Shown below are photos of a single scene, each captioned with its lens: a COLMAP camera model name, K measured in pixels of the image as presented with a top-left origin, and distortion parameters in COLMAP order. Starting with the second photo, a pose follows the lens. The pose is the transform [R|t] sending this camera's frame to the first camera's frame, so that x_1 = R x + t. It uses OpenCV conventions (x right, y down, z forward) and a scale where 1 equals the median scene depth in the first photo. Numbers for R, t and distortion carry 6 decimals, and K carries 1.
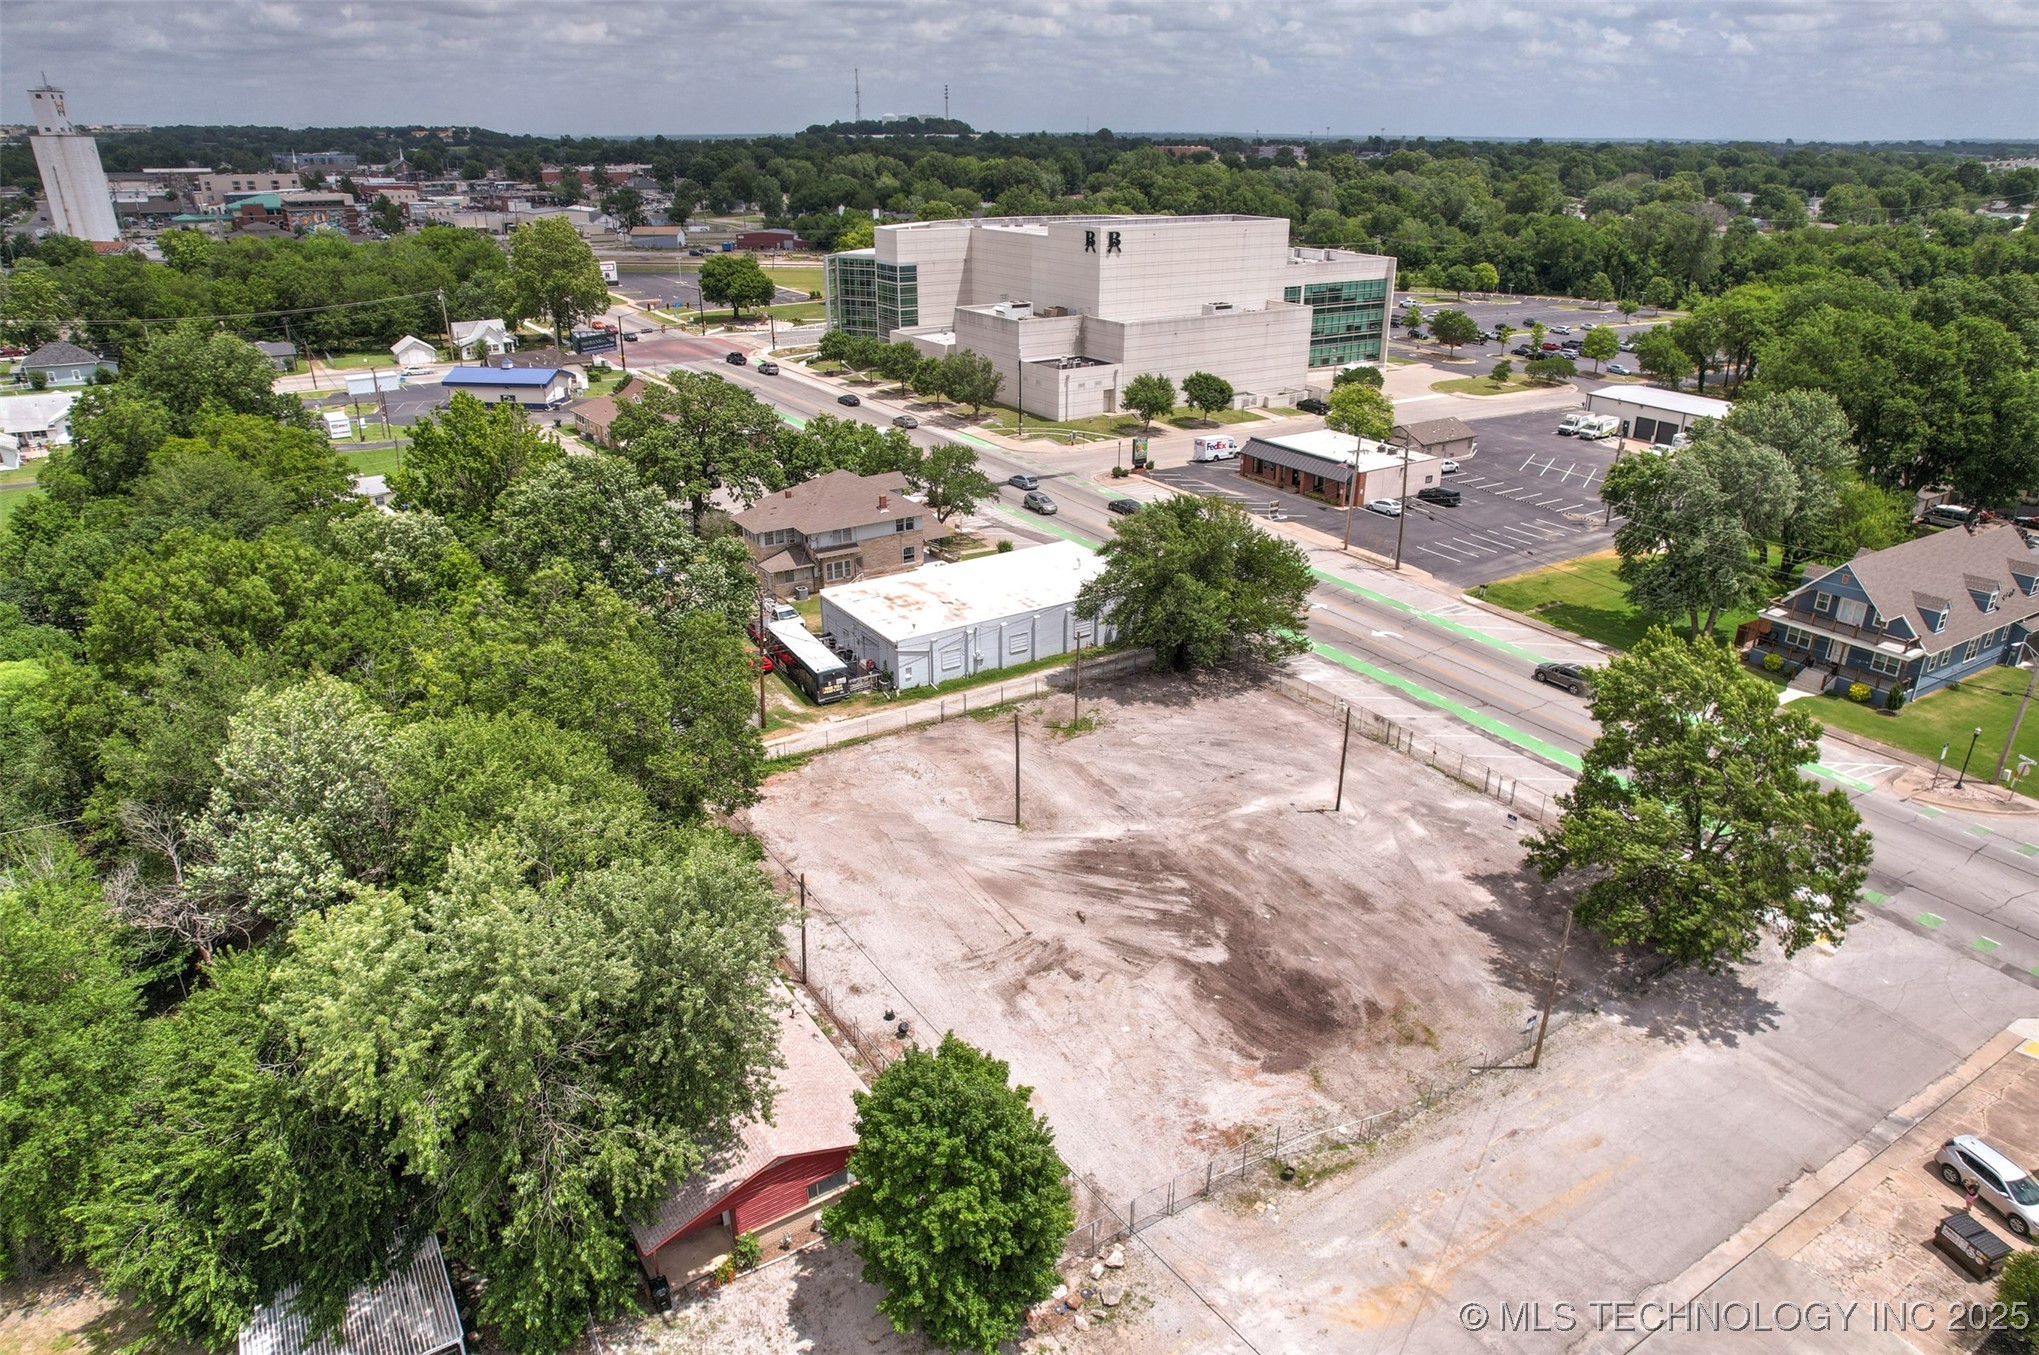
lens RADIAL K [[1303.0, 0, 1019.5], [0, 1303.0, 677.5], [0, 0, 1]] dist [-0.074523, 0.062743]
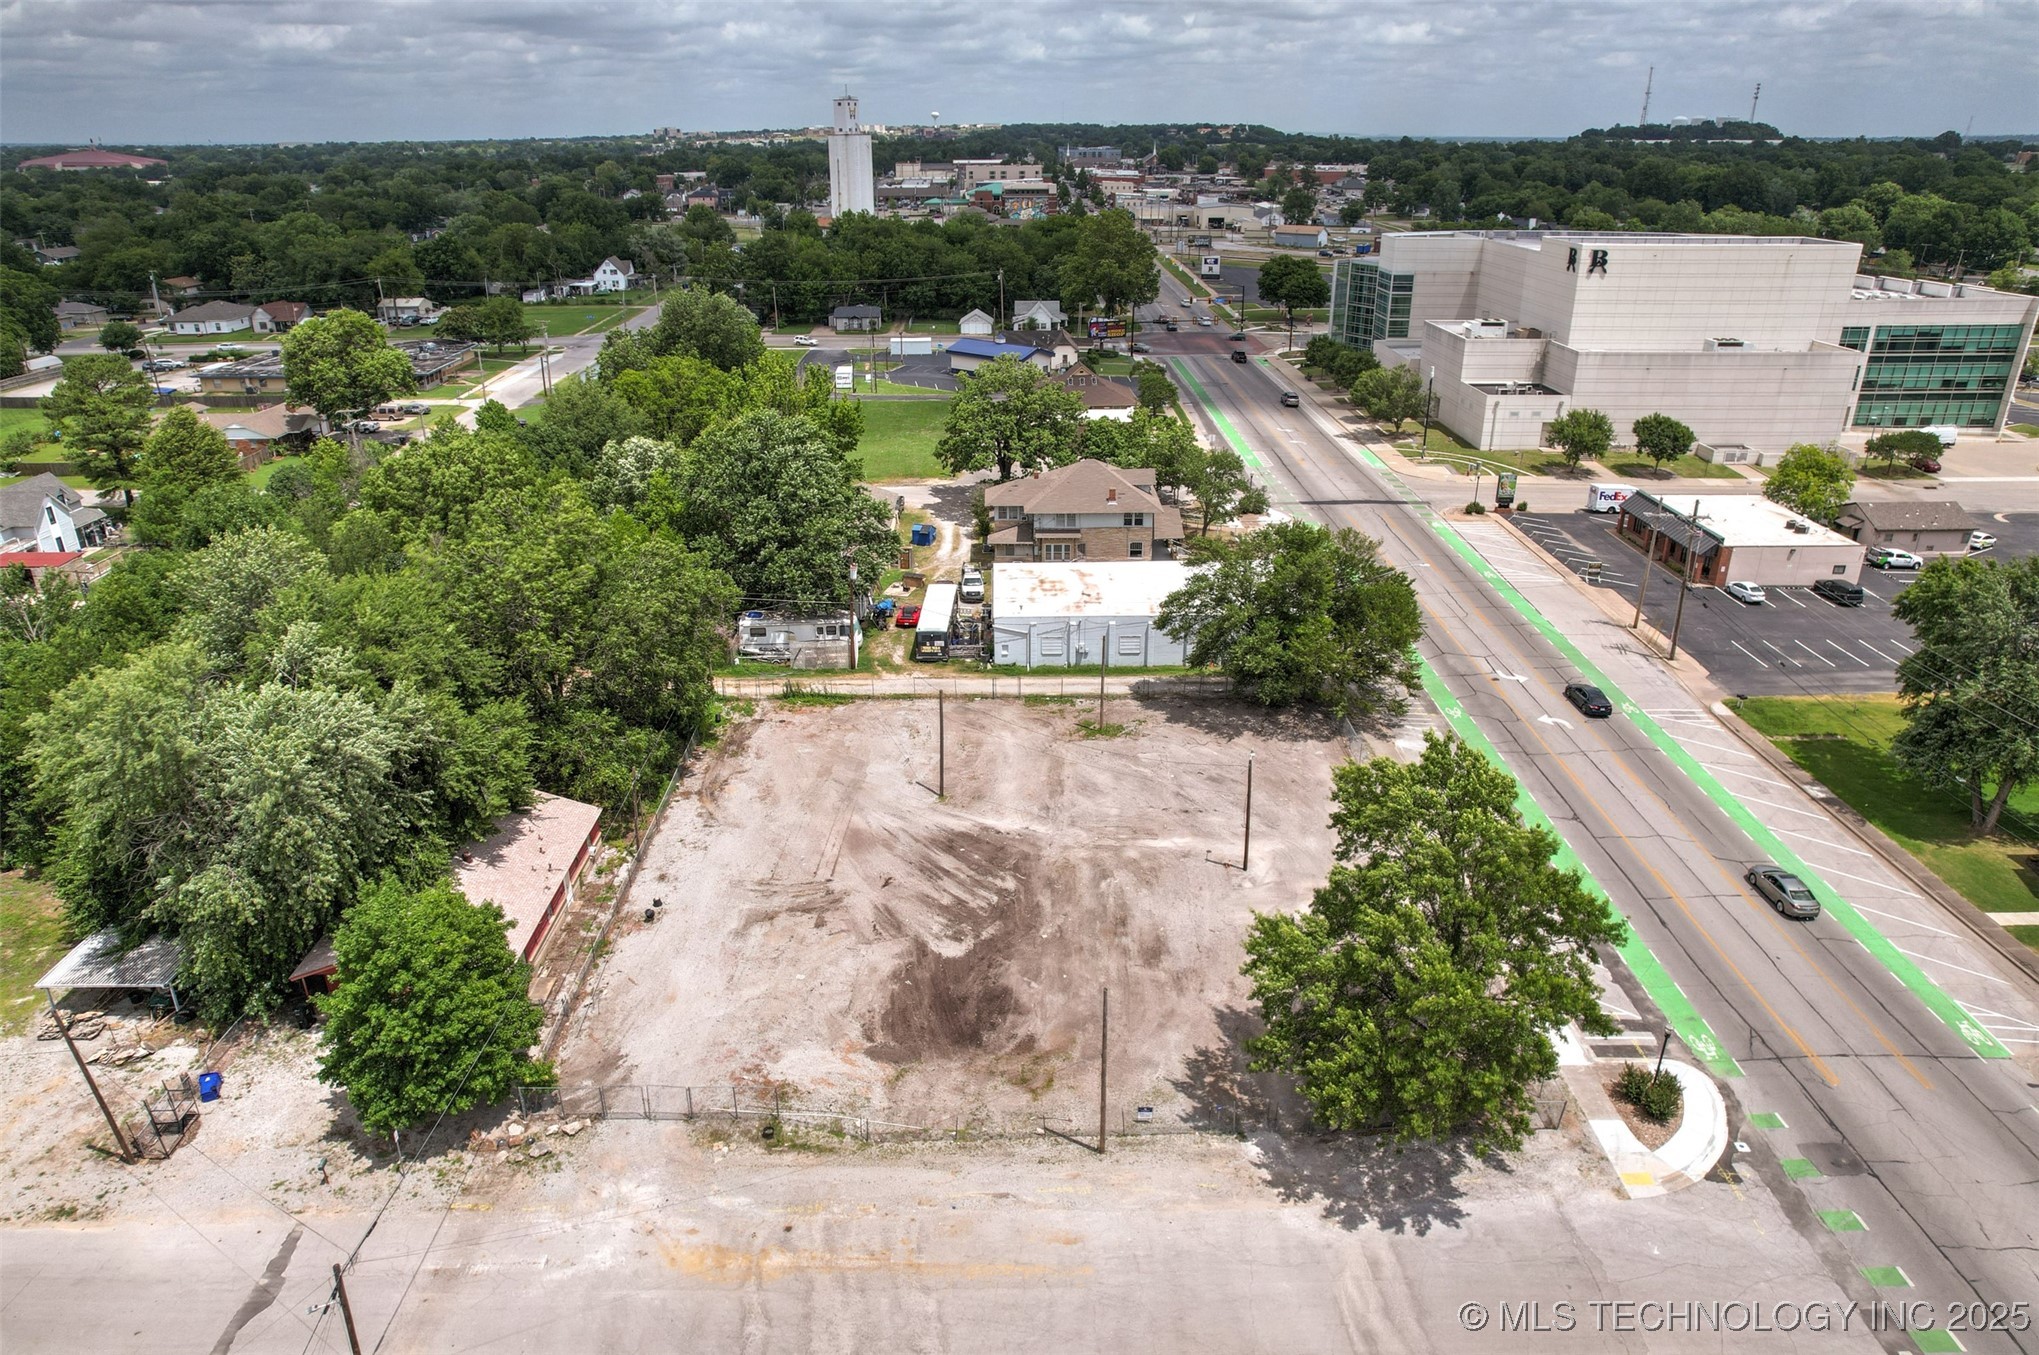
lens RADIAL K [[1303.0, 0, 1019.5], [0, 1303.0, 677.5], [0, 0, 1]] dist [-0.074523, 0.062743]
pose [[0.848415, 0.202716, -0.488977, 0.316121], [-0.202824, 0.977756, 0.053434, -0.028672], [0.488932, 0.053842, 0.870659, 0.063791]]
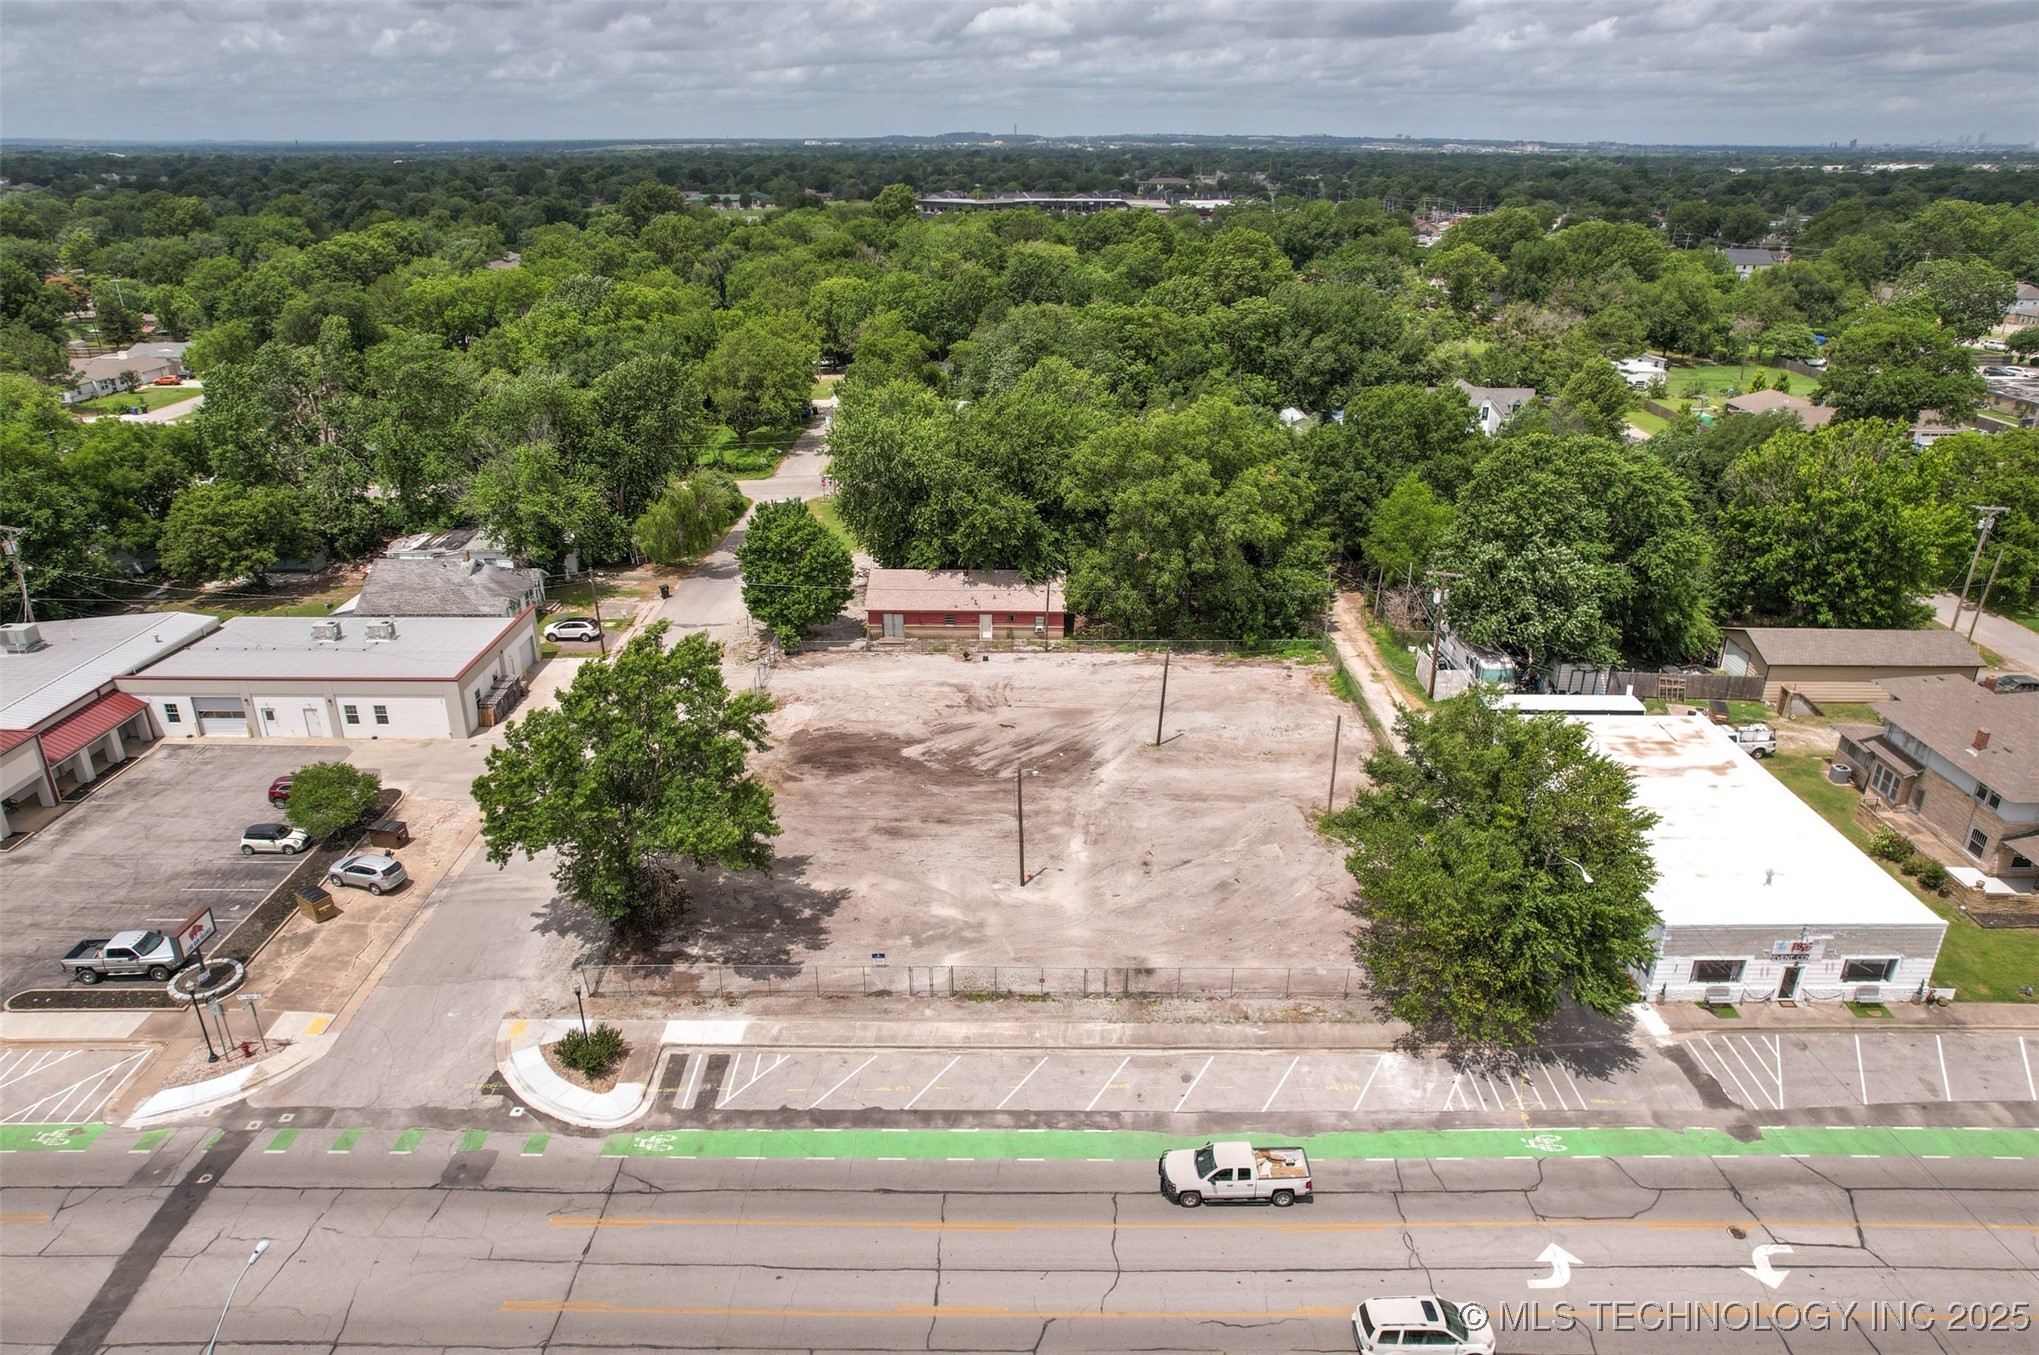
lens RADIAL K [[1303.0, 0, 1019.5], [0, 1303.0, 677.5], [0, 0, 1]] dist [-0.074523, 0.062743]
pose [[-0.552903, 0.319511, -0.769553, 0.526608], [-0.329687, 0.764306, 0.554204, -0.297164], [0.765248, 0.560133, -0.317248, 0.711811]]
